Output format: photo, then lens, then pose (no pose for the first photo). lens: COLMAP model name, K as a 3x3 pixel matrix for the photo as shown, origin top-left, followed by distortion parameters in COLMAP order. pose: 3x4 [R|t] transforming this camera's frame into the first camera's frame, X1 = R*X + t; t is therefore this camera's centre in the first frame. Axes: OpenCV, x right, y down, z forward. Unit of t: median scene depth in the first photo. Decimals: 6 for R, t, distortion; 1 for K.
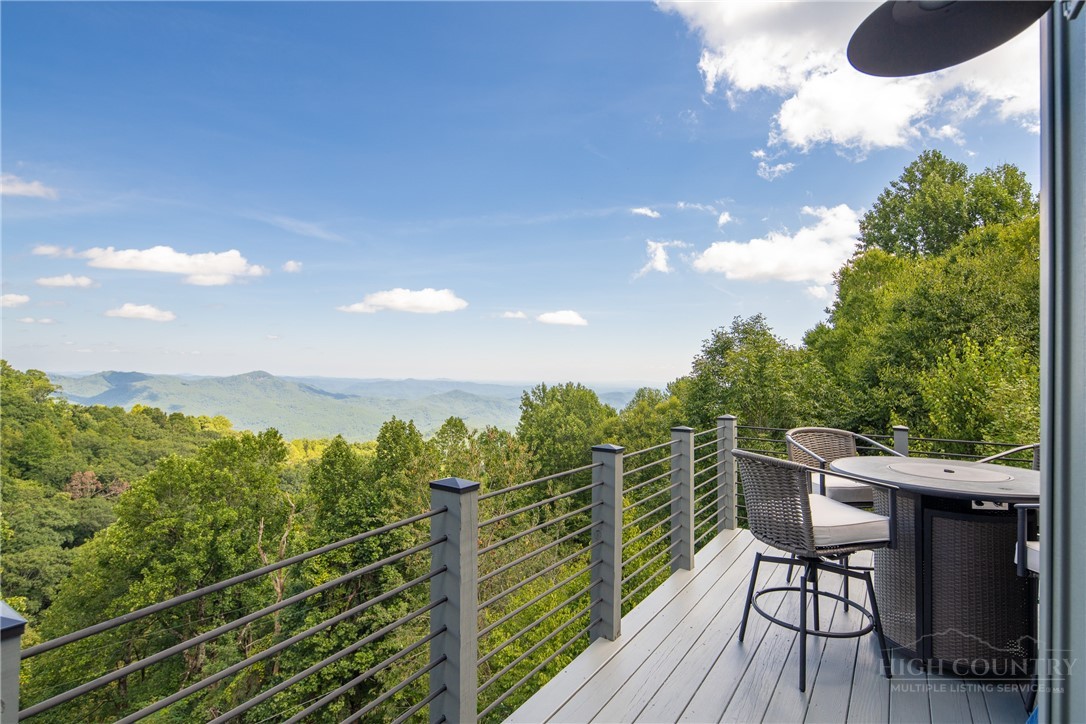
lens RADIAL K [[536.3, 0, 543.1], [0, 536.3, 359.3], [0, 0, 1]] dist [0.003377, -0.004519]
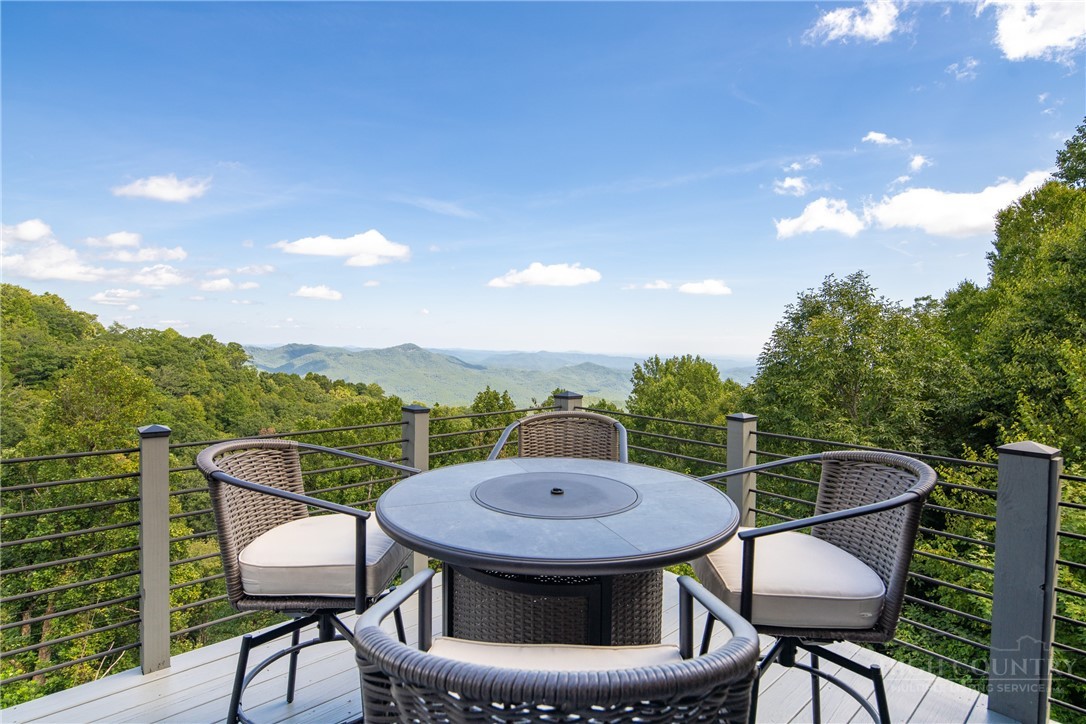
lens RADIAL K [[536.3, 0, 534.8], [0, 536.3, 361.6], [0, 0, 1]] dist [0.003377, -0.004519]
pose [[0.965778, 0.008609, -0.259226, 0.053333], [0.005763, 0.998490, 0.054630, 0.002053], [0.259305, -0.054254, 0.964270, 0.029455]]
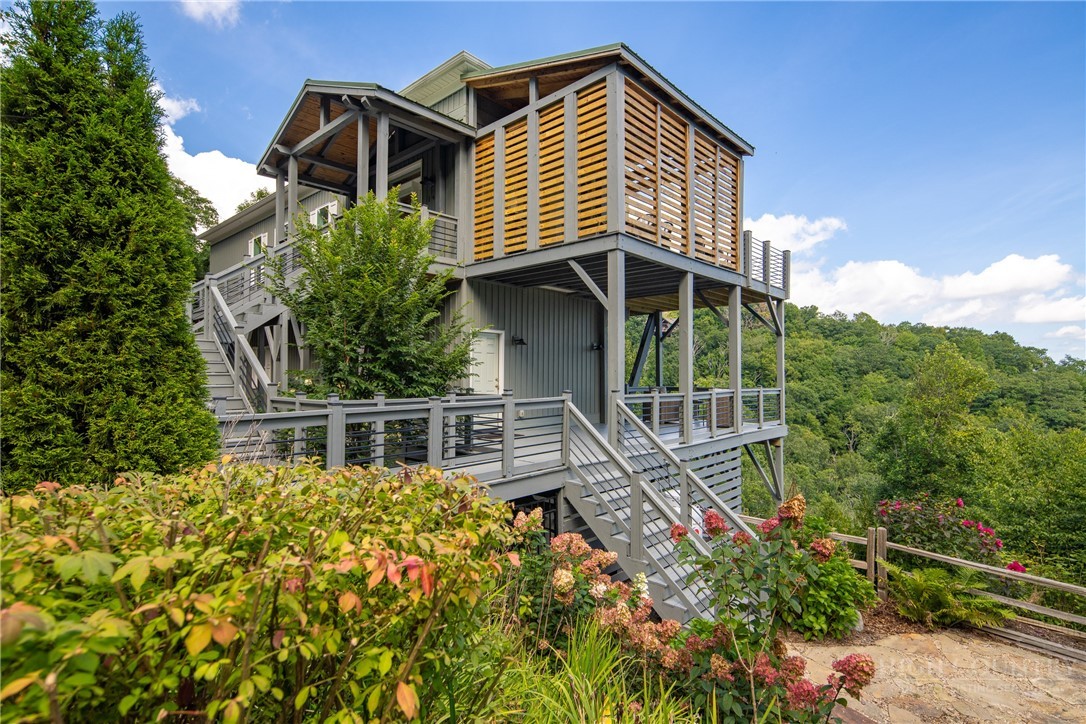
lens RADIAL K [[536.3, 0, 533.6], [0, 536.3, 368.6], [0, 0, 1]] dist [0.003377, -0.004519]
pose [[-0.176229, -0.041546, -0.983472, 0.329427], [0.015657, 0.998864, -0.045002, 0.090536], [0.984225, -0.023329, -0.175379, 0.028185]]
